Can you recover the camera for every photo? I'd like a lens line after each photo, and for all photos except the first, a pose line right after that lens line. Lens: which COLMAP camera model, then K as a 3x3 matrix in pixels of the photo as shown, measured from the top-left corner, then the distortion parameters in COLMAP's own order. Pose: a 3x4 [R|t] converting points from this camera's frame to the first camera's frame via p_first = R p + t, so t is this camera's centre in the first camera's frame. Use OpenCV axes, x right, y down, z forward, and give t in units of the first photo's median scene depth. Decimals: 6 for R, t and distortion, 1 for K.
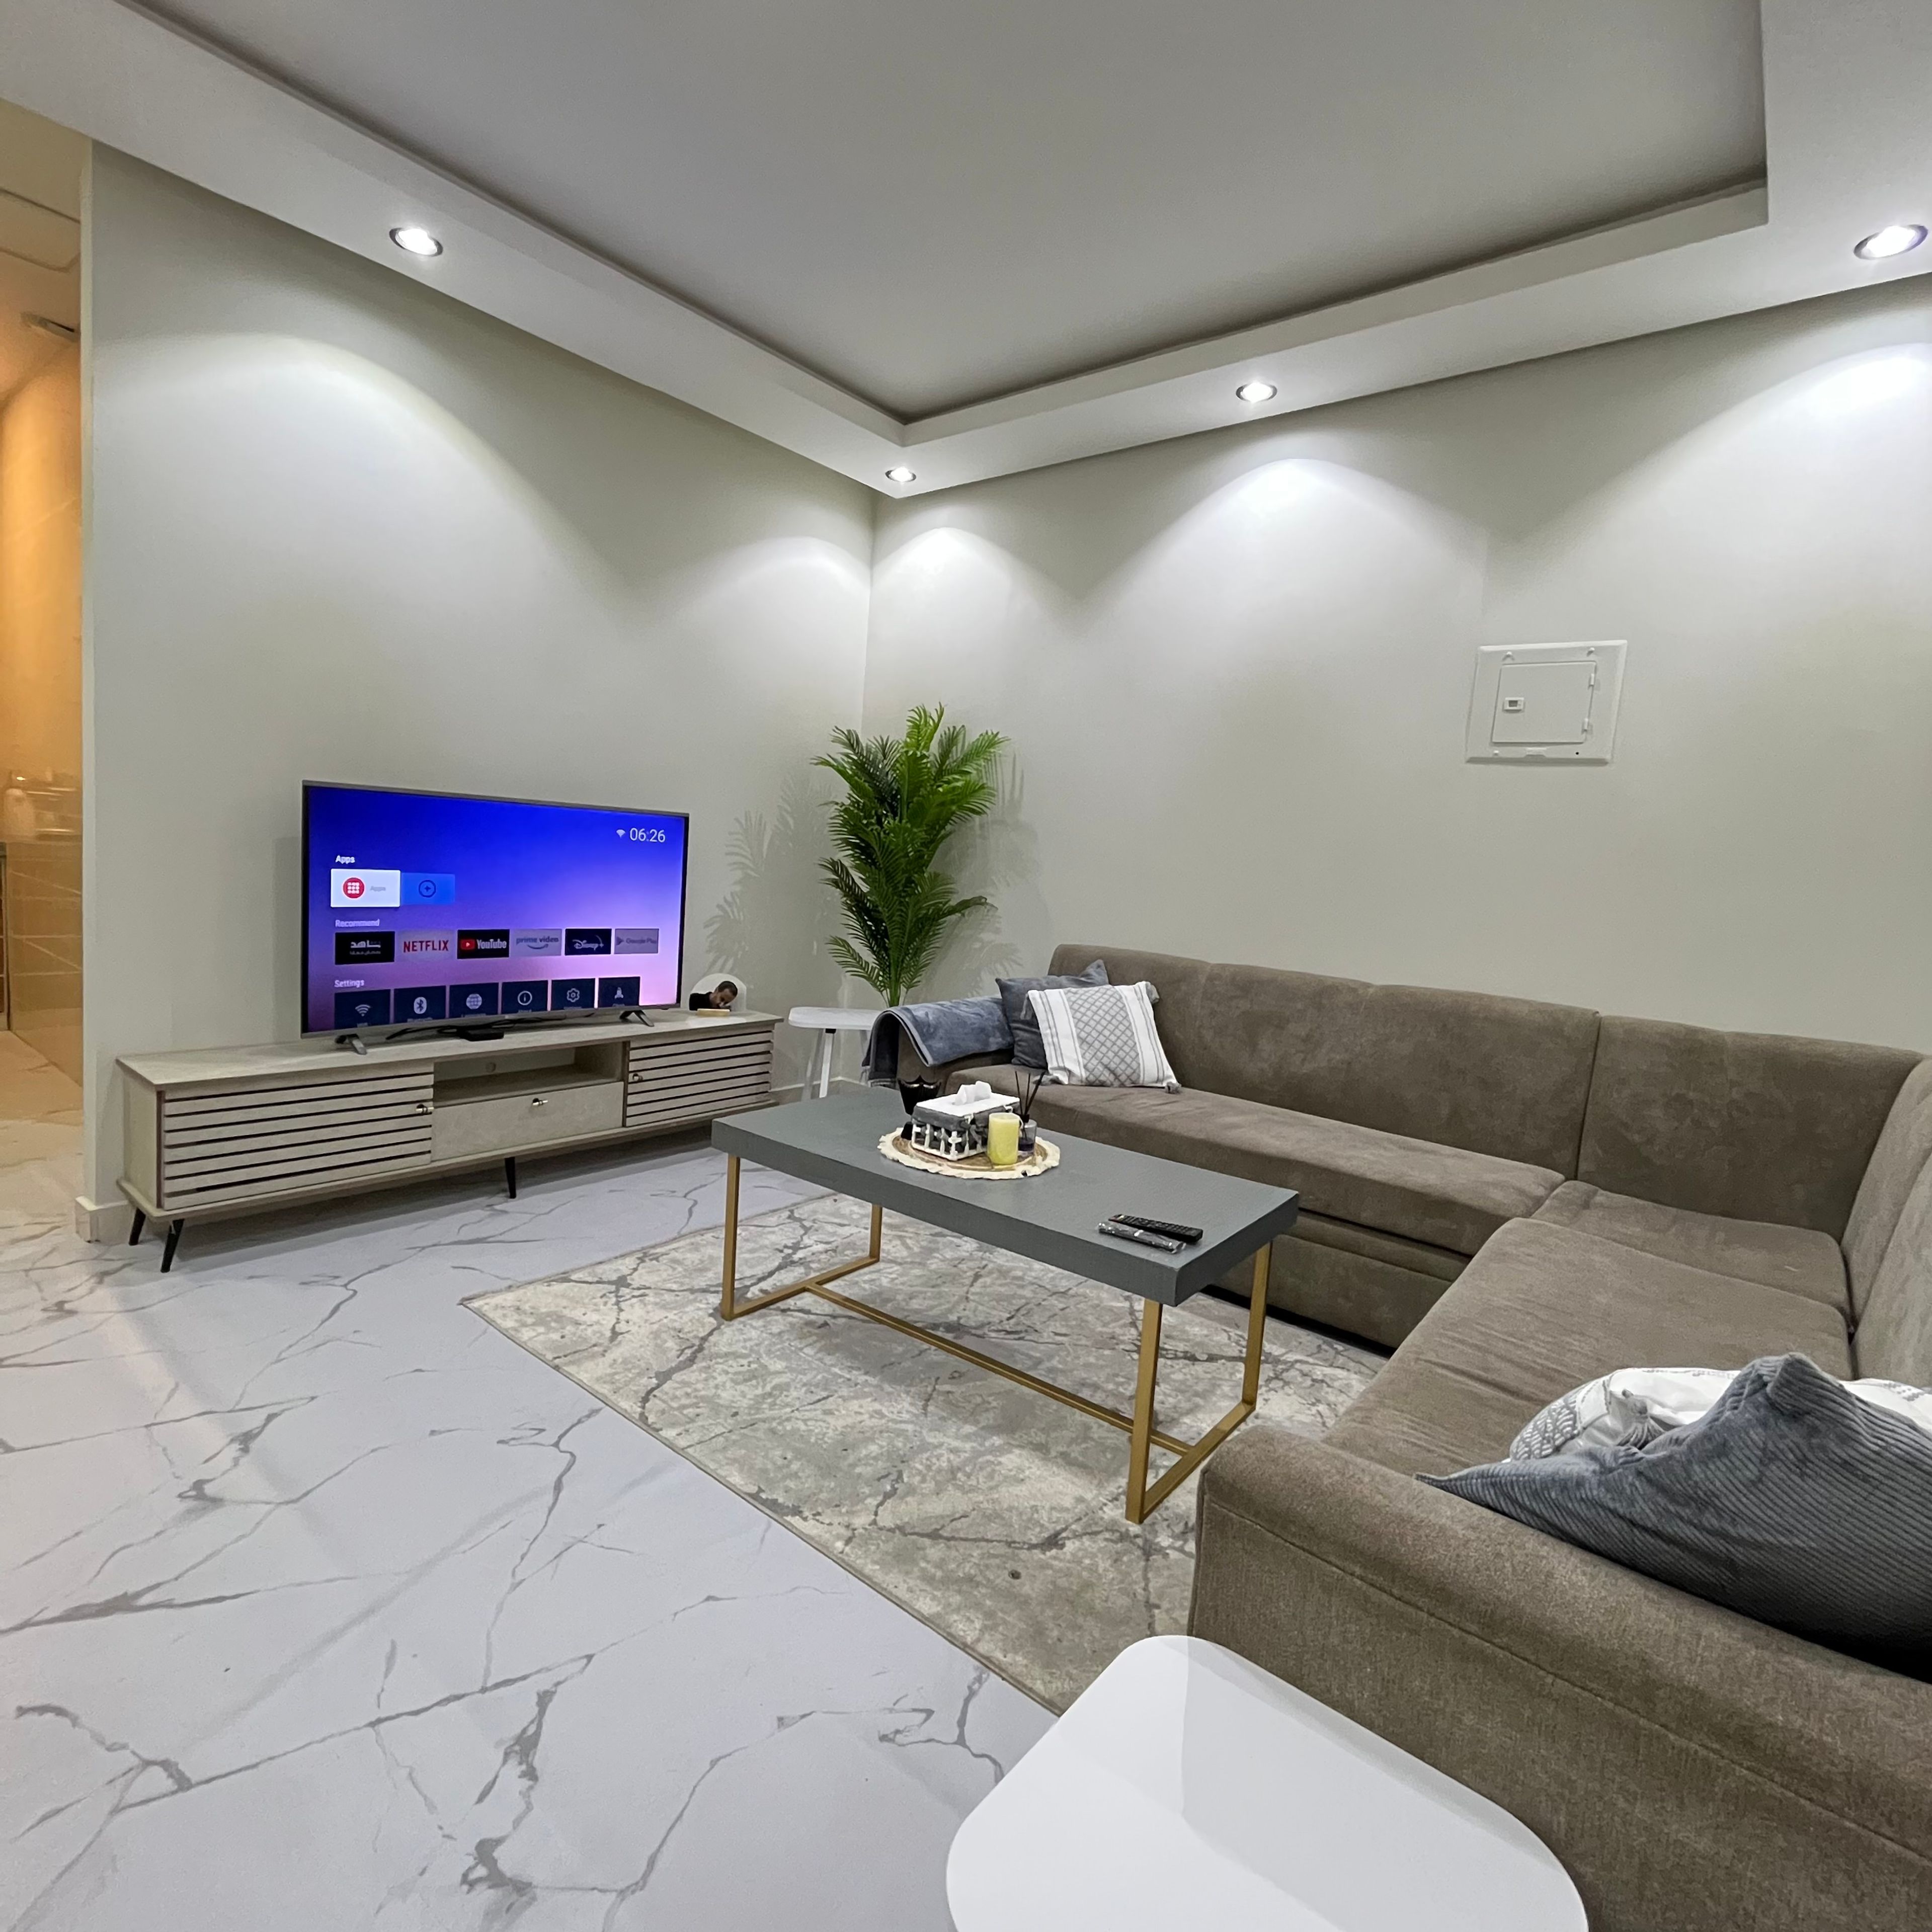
lens RADIAL K [[1043.7, 0, 977.6], [0, 1043.7, 958.0], [0, 0, 1]] dist [-0.005605, 0.002093]
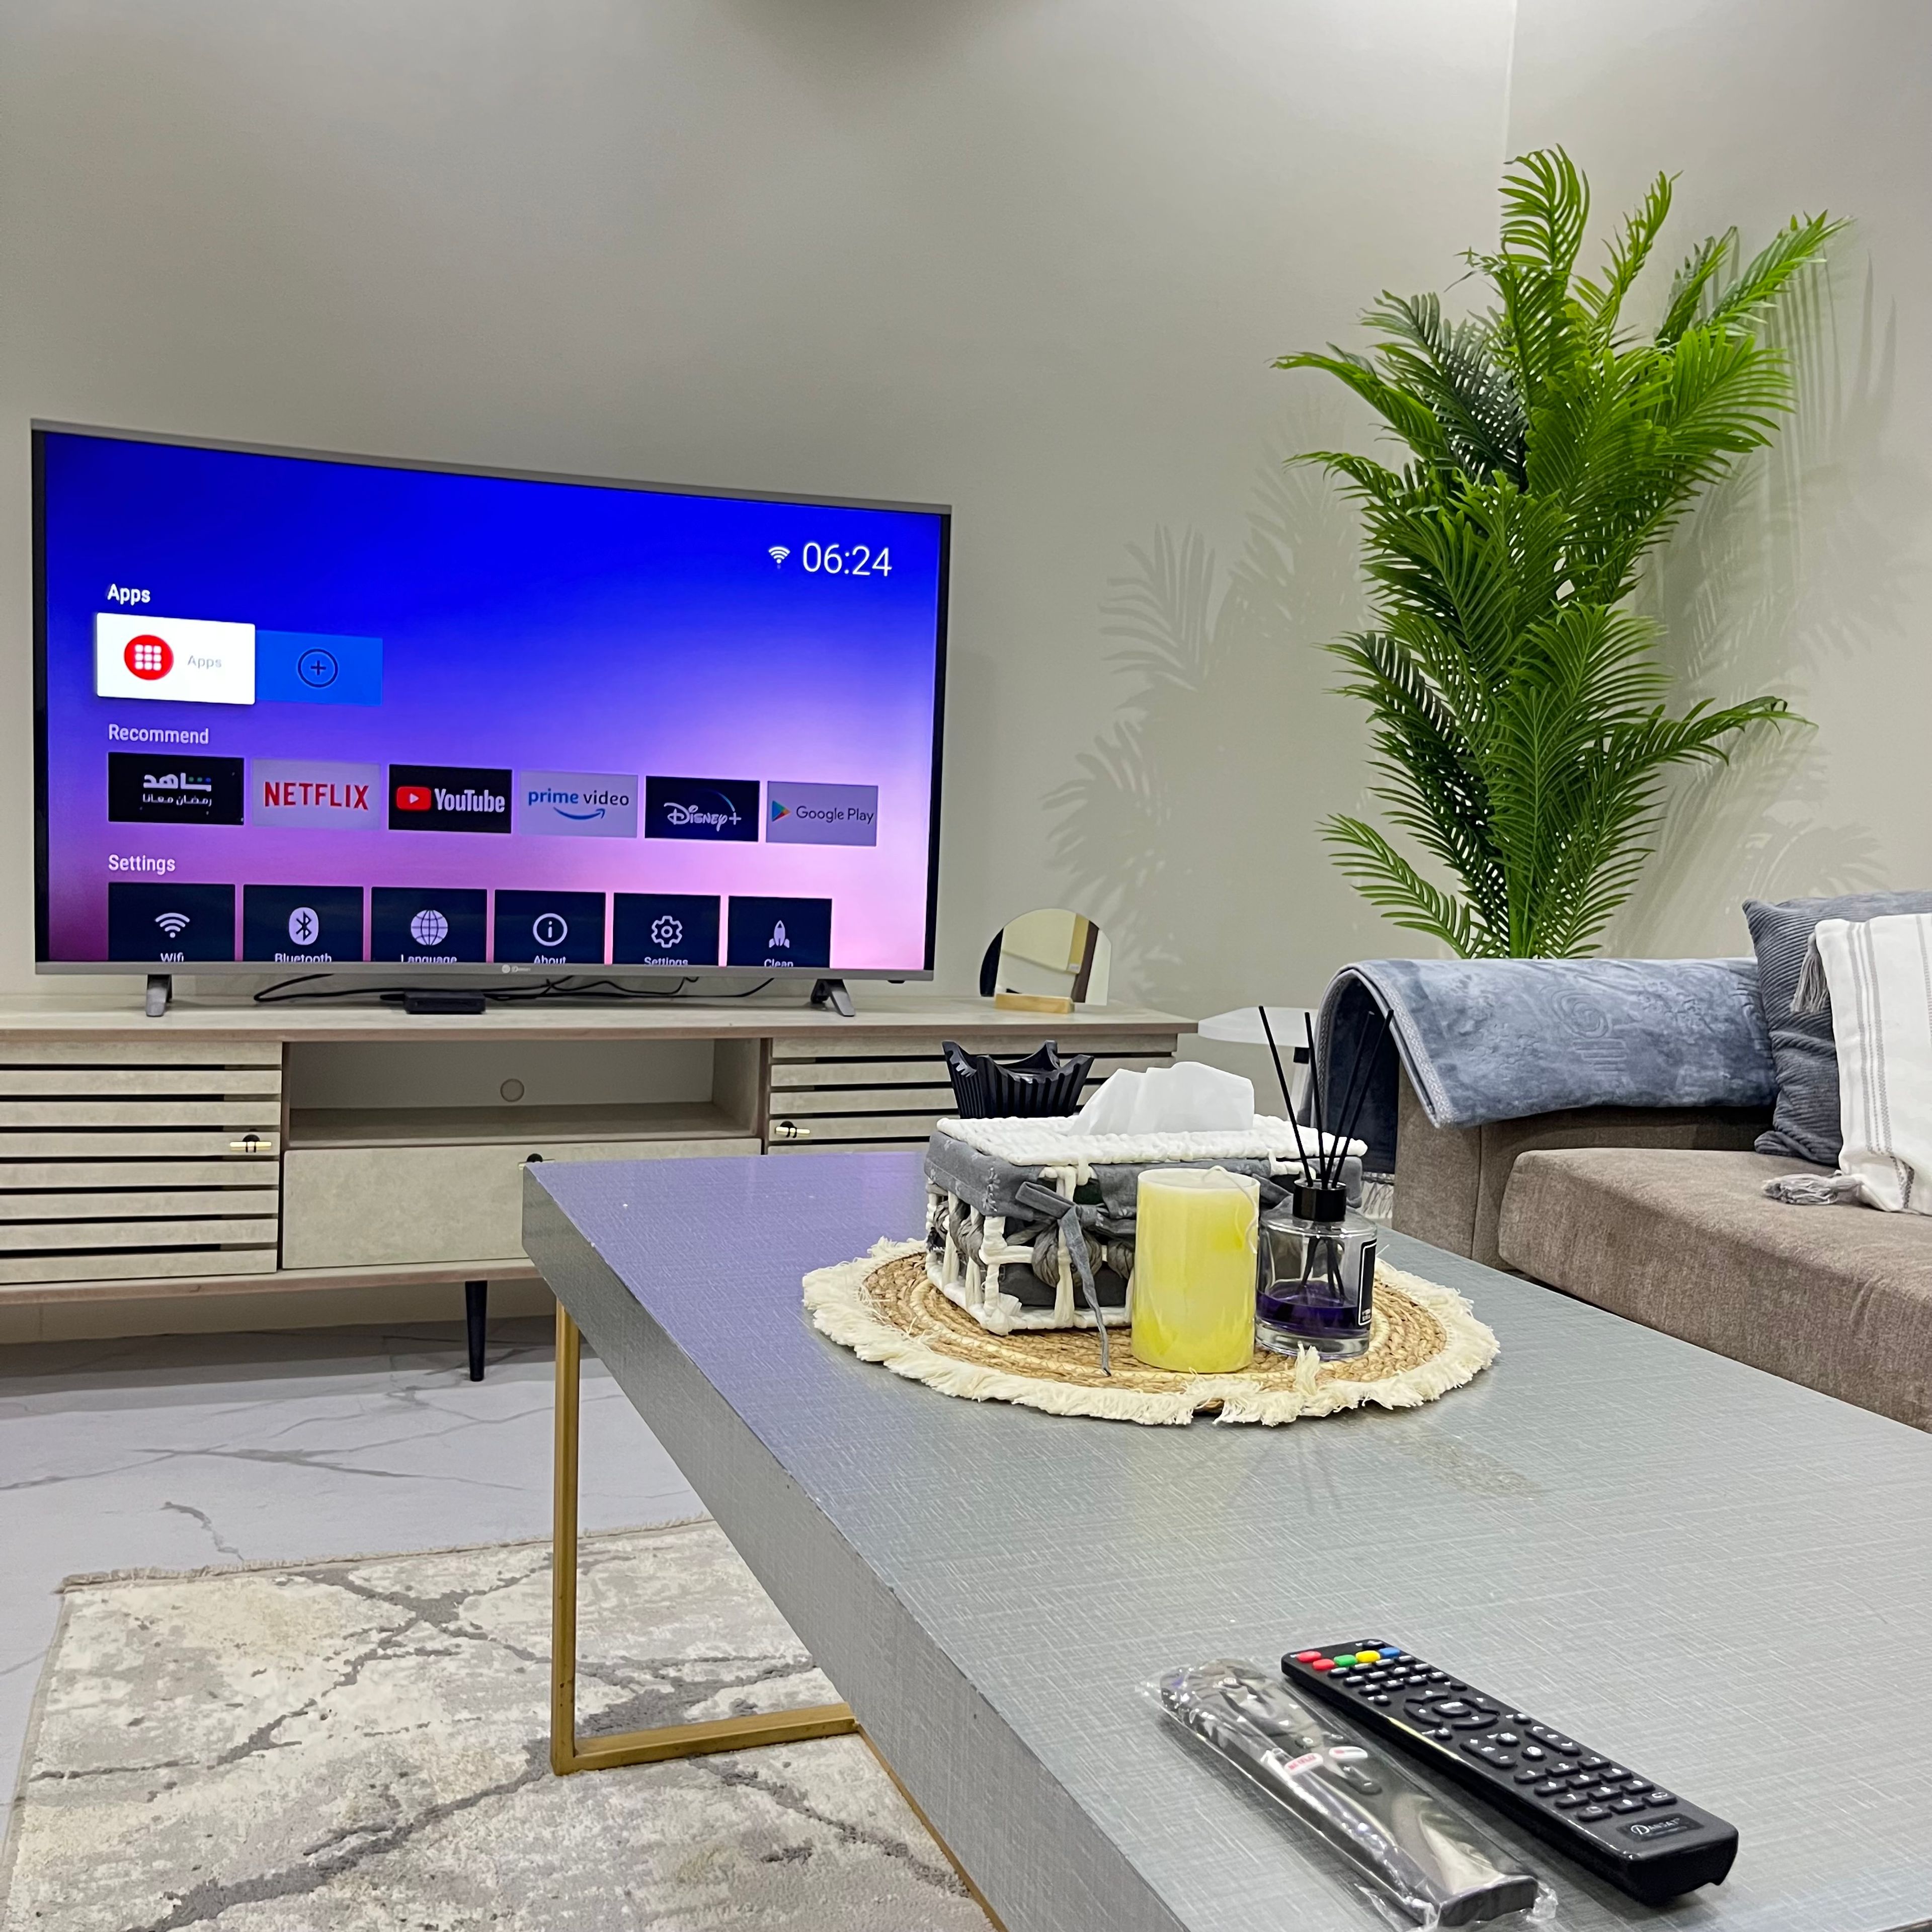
lens RADIAL K [[1987.1, 0, 956.6], [0, 1987.1, 965.4], [0, 0, 1]] dist [0.029757, 0.000000]
pose [[0.853131, 0.005941, -0.521663, 0.155678], [-0.030516, 0.998791, -0.038532, 0.083139], [0.520804, 0.048792, 0.852281, 0.385721]]
